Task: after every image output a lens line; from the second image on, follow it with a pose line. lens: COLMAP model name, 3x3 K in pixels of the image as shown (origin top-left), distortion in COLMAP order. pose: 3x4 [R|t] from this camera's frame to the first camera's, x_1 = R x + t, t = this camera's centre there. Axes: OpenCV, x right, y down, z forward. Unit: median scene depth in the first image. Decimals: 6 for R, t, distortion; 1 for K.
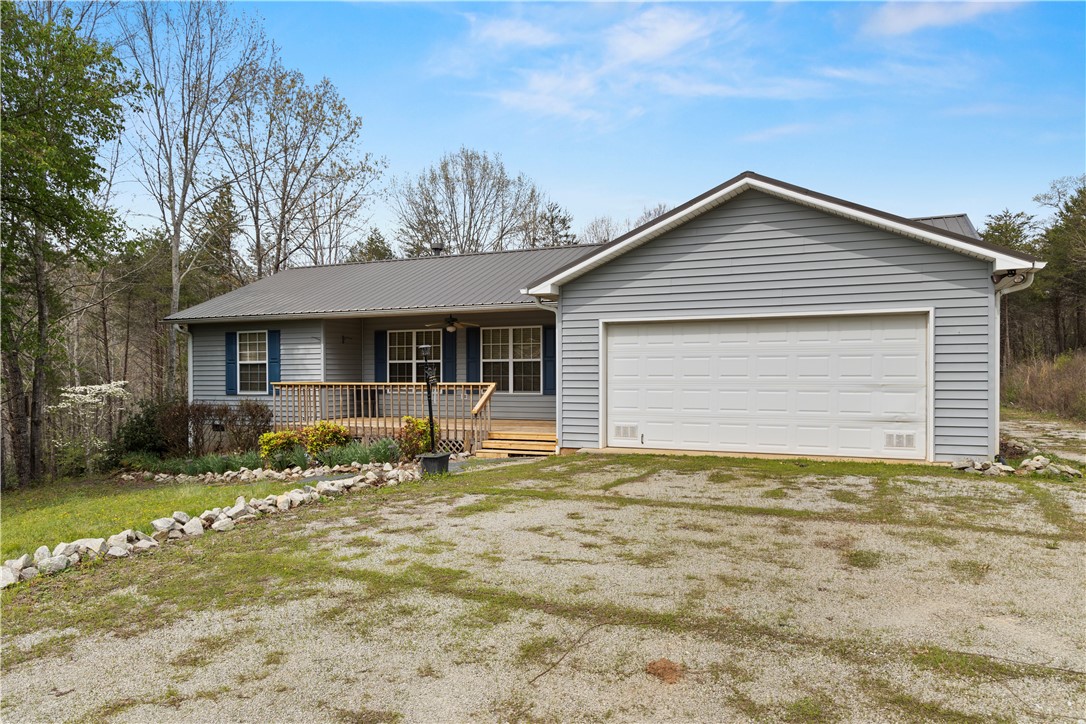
lens RADIAL K [[746.0, 0, 543.1], [0, 746.0, 378.7], [0, 0, 1]] dist [-0.001950, -0.001011]
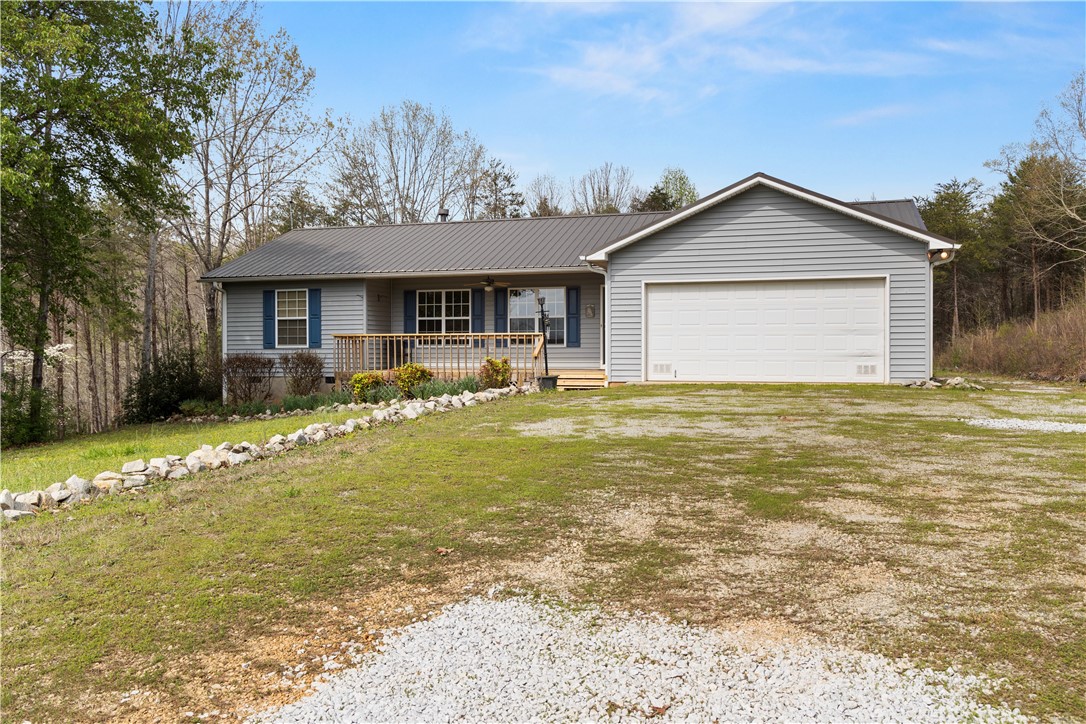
lens RADIAL K [[912.0, 0, 542.4], [0, 912.0, 352.2], [0, 0, 1]] dist [-0.008675, 0.002725]
pose [[0.992379, 0.001825, 0.123213, -0.197184], [-0.000892, 0.999971, -0.007629, 0.038132], [-0.123224, 0.007461, 0.992351, -0.365121]]
